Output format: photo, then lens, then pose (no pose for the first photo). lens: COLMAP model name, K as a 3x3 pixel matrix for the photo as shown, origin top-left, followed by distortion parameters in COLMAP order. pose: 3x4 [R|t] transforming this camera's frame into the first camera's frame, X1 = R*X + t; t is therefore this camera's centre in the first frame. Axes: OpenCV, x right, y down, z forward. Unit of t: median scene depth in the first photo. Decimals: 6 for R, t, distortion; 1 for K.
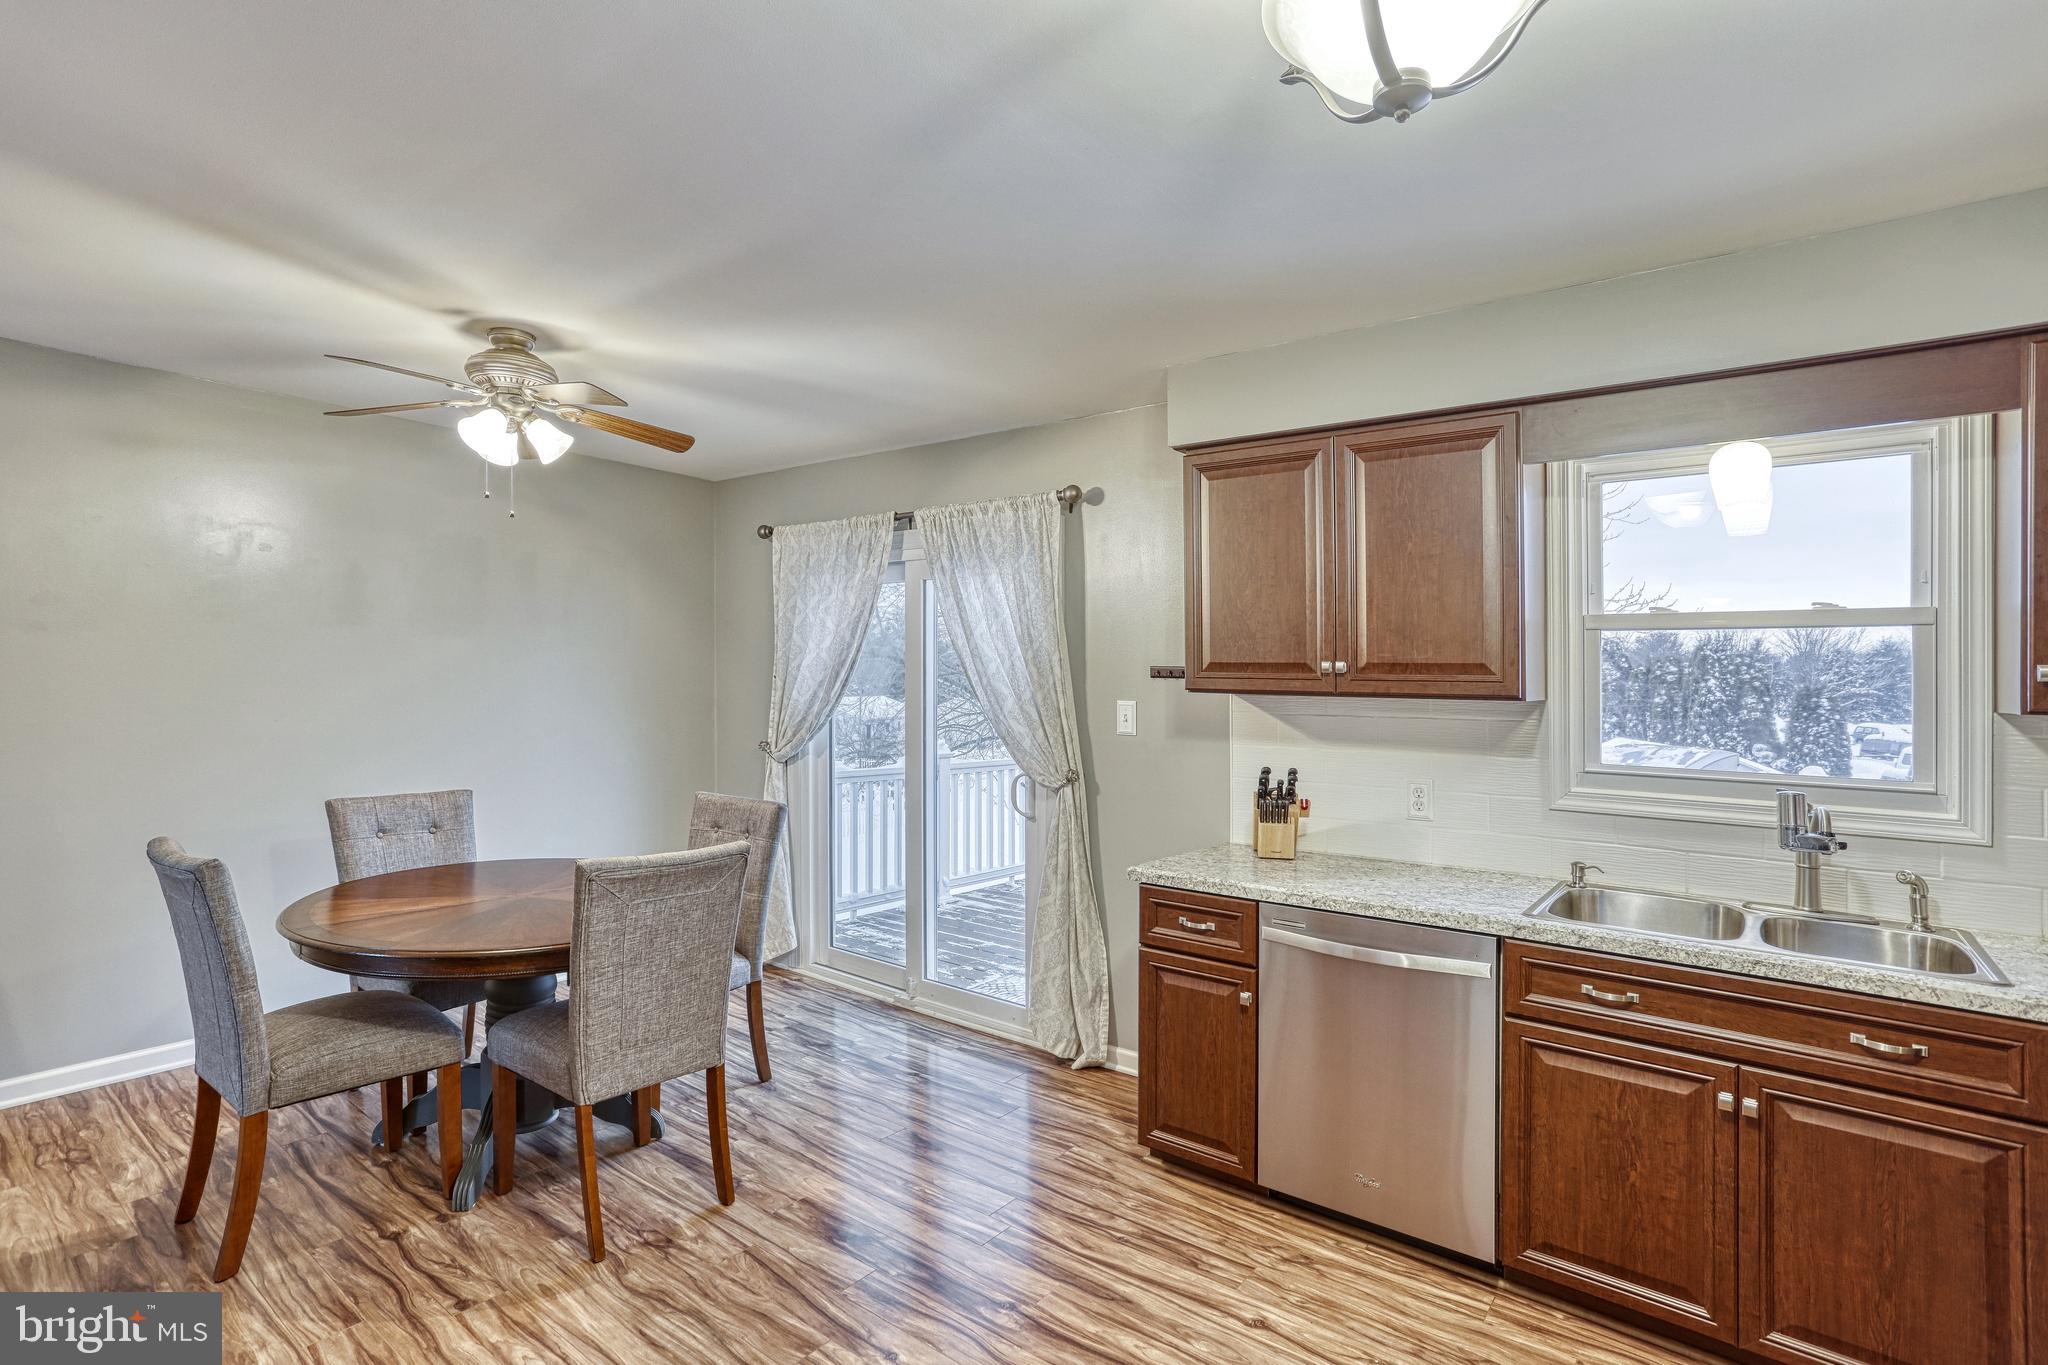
lens RADIAL K [[992.3, 0, 1014.5], [0, 992.3, 704.7], [0, 0, 1]] dist [-0.047017, 0.025593]
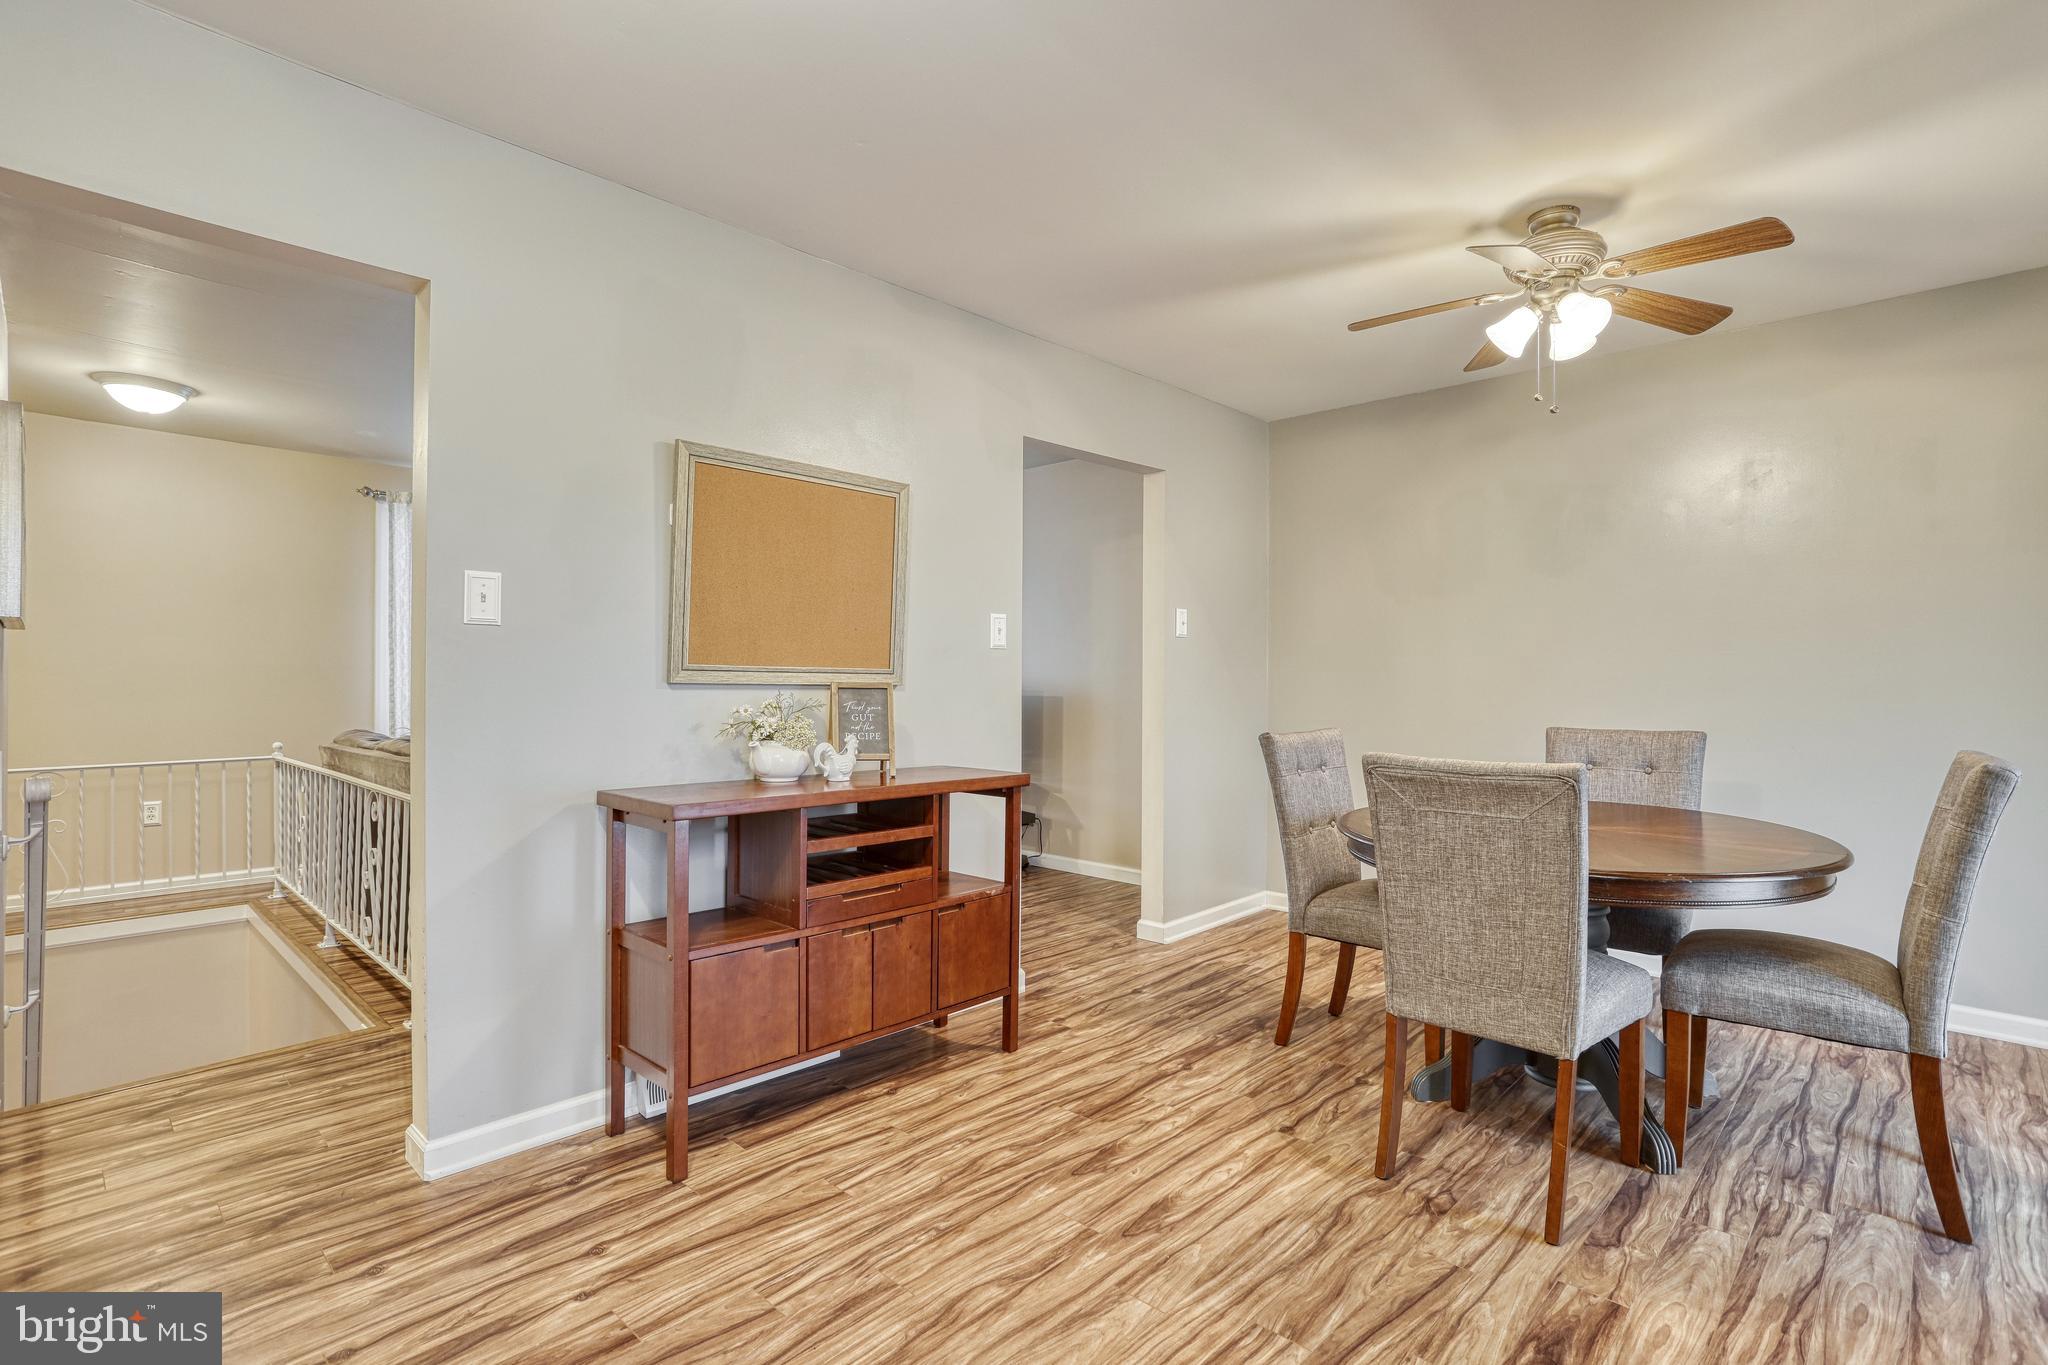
lens RADIAL K [[992.3, 0, 1012.0], [0, 992.3, 687.2], [0, 0, 1]] dist [-0.047017, 0.025593]
pose [[-0.112369, -0.006471, -0.993645, 0.515386], [-0.025826, 0.999660, -0.003589, 0.096250], [0.993331, 0.025258, -0.112498, 0.675499]]
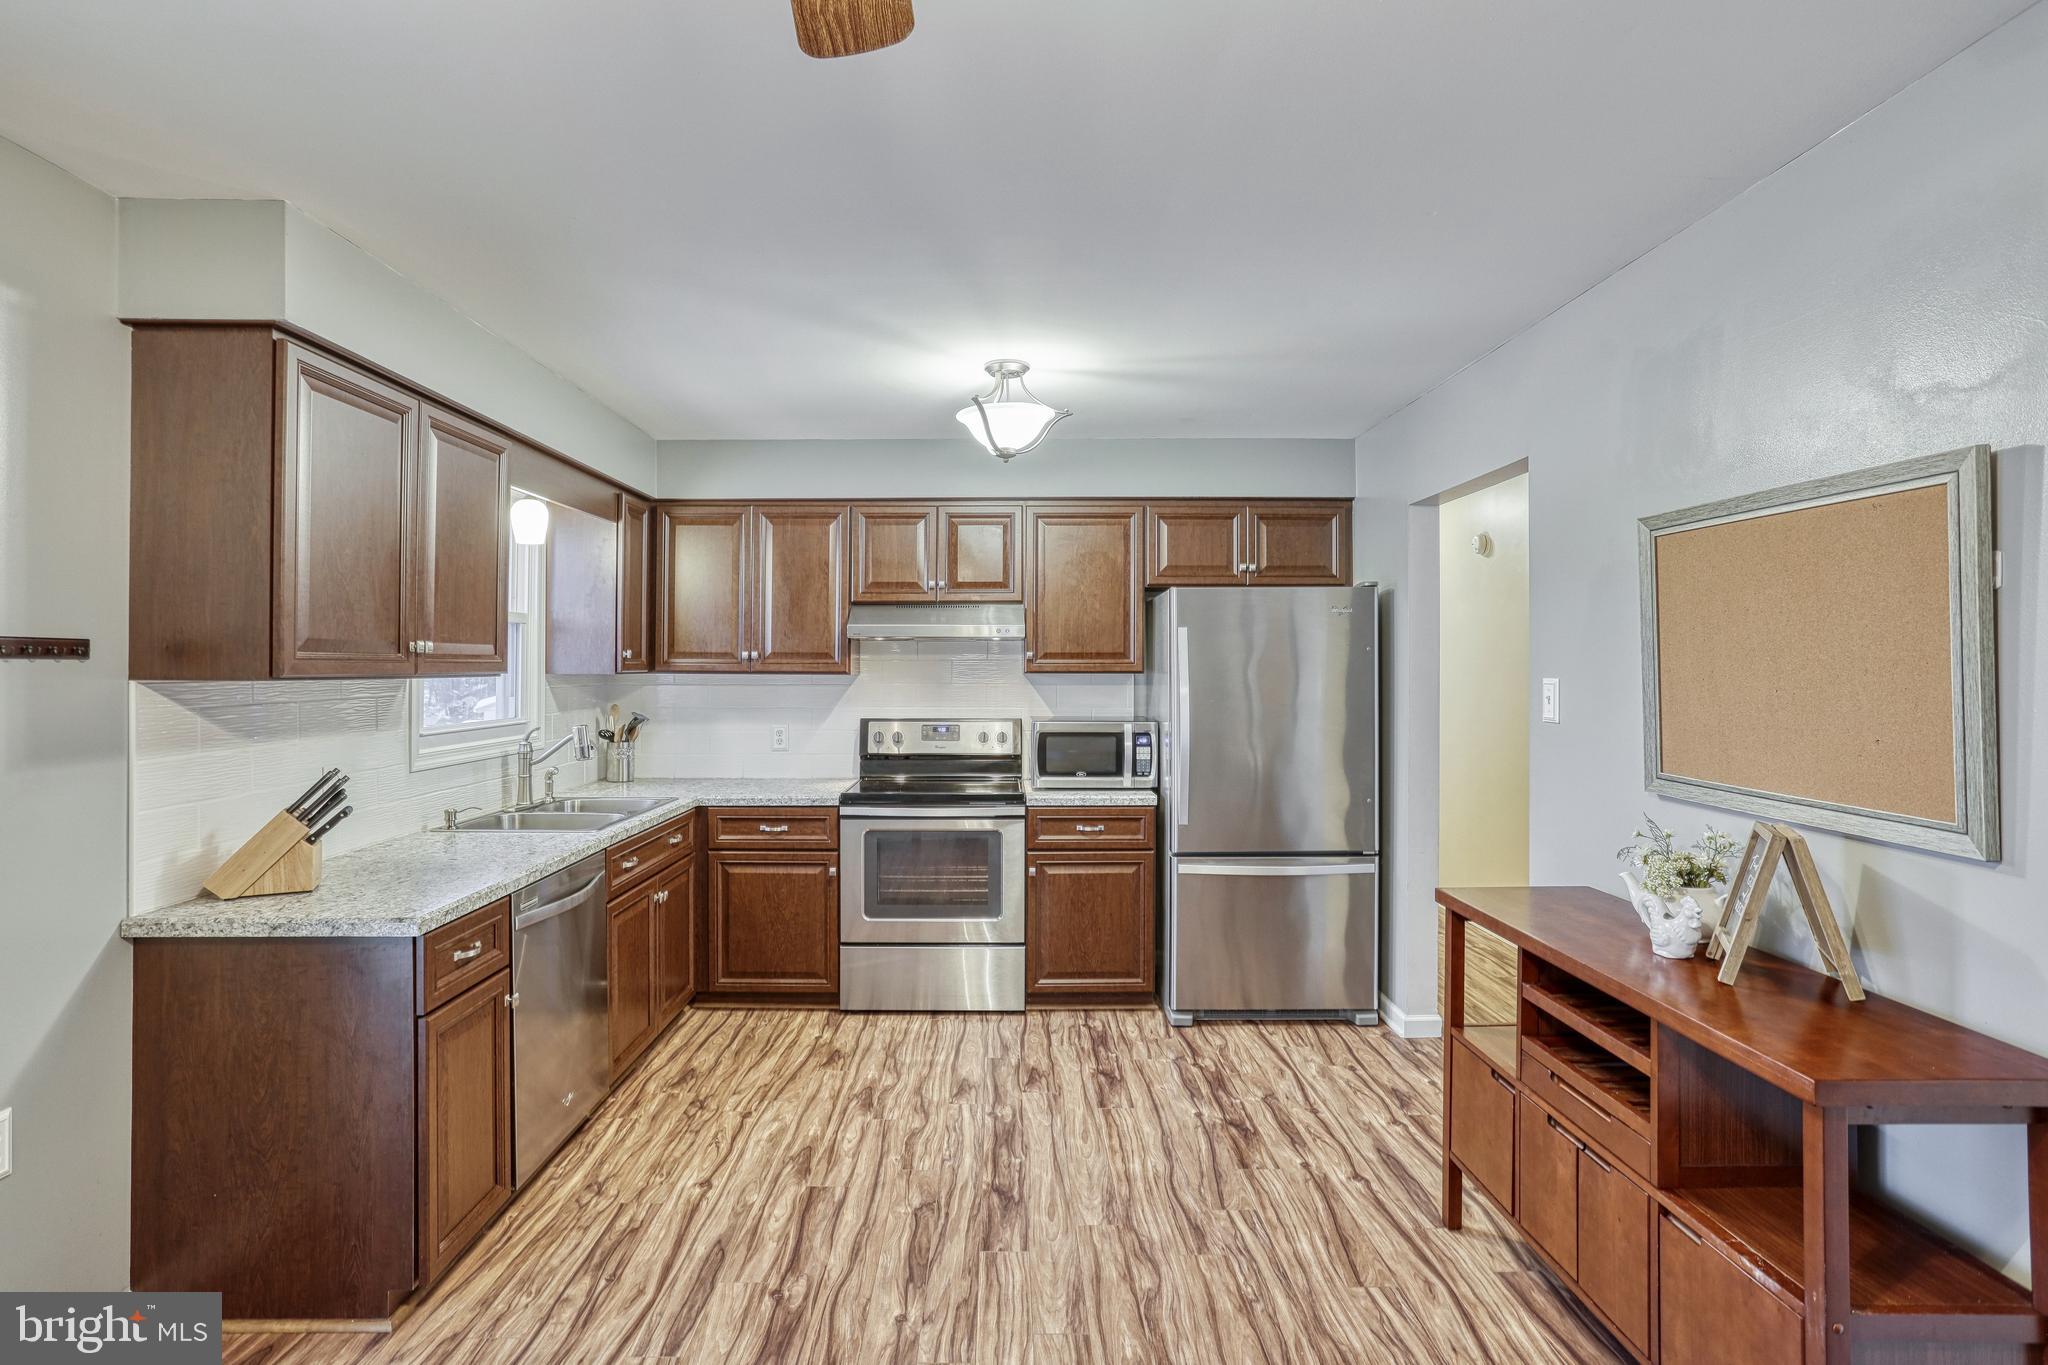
lens RADIAL K [[992.3, 0, 1006.5], [0, 992.3, 649.5], [0, 0, 1]] dist [-0.047017, 0.025593]
pose [[-0.620698, -0.008435, 0.784005, -0.801448], [0.005967, 0.999862, 0.015481, -0.050208], [-0.784027, 0.014287, -0.620562, 1.229444]]
